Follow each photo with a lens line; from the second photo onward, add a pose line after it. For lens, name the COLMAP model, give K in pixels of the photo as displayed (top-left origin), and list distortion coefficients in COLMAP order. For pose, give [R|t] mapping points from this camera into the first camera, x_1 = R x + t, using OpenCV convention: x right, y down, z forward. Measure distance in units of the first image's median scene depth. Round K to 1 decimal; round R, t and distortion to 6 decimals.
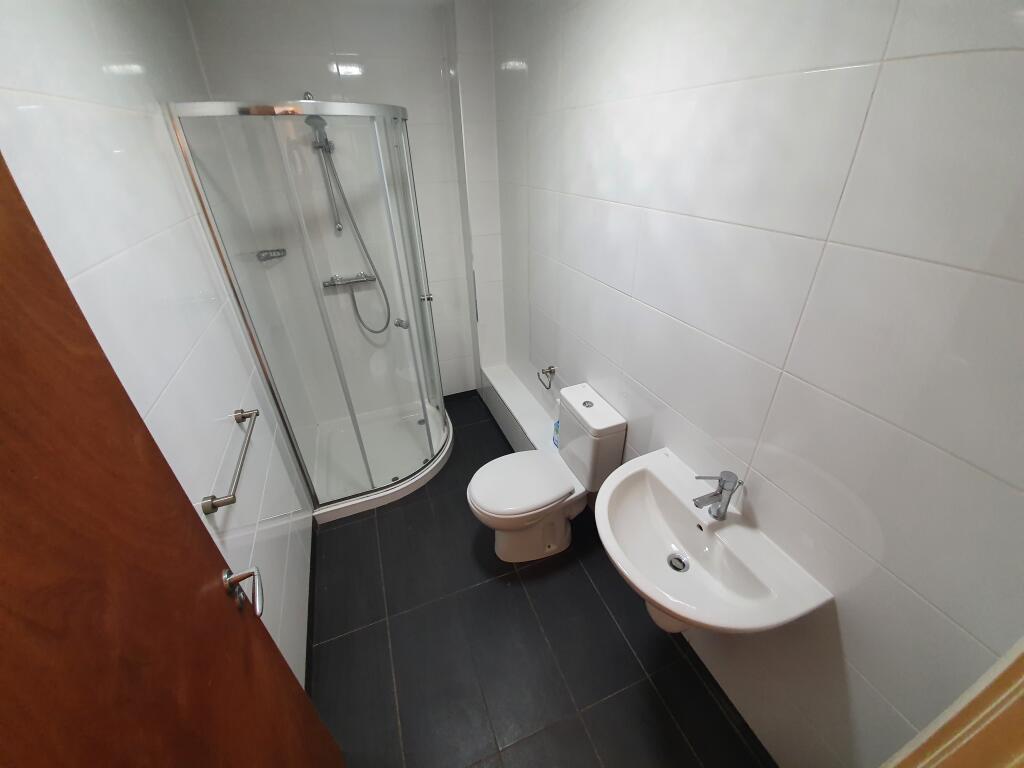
lens RADIAL K [[412.3, 0, 524.7], [0, 412.3, 382.1], [0, 0, 1]] dist [0.000147, -0.000055]
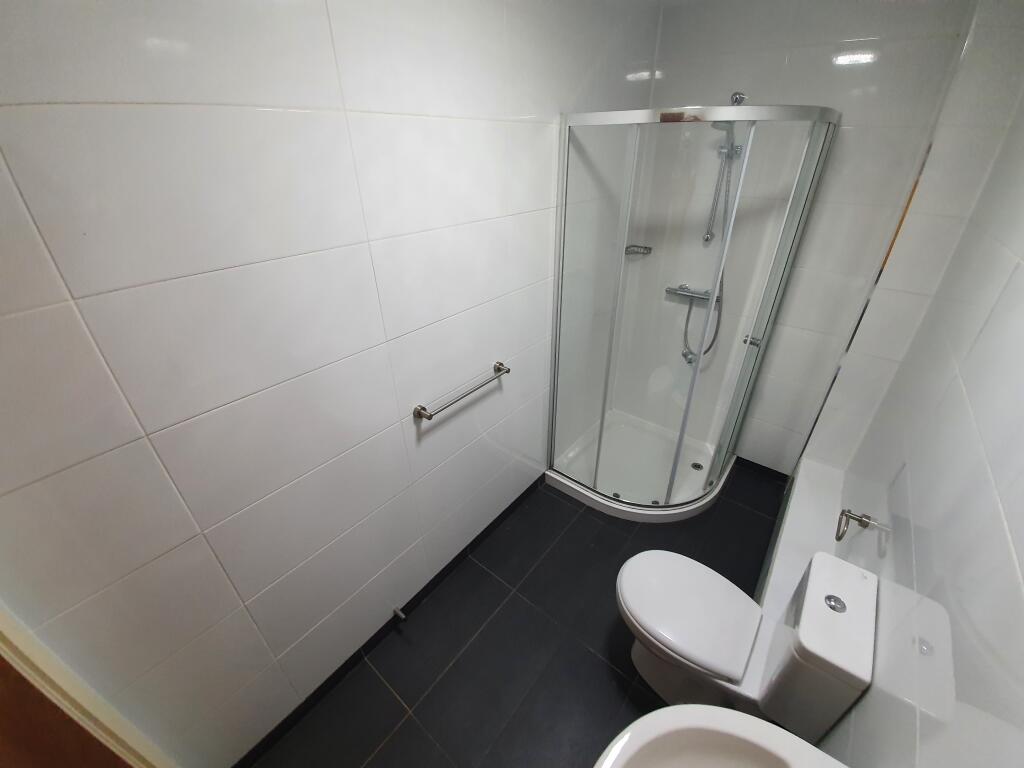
lens RADIAL K [[408.1, 0, 519.0], [0, 408.1, 379.6], [0, 0, 1]] dist [-0.000037, -0.013222]
pose [[0.481777, 0.450150, -0.751835, 0.181010], [-0.444812, 0.864845, 0.232777, -0.126330], [0.755005, 0.222279, 0.616895, 0.185649]]
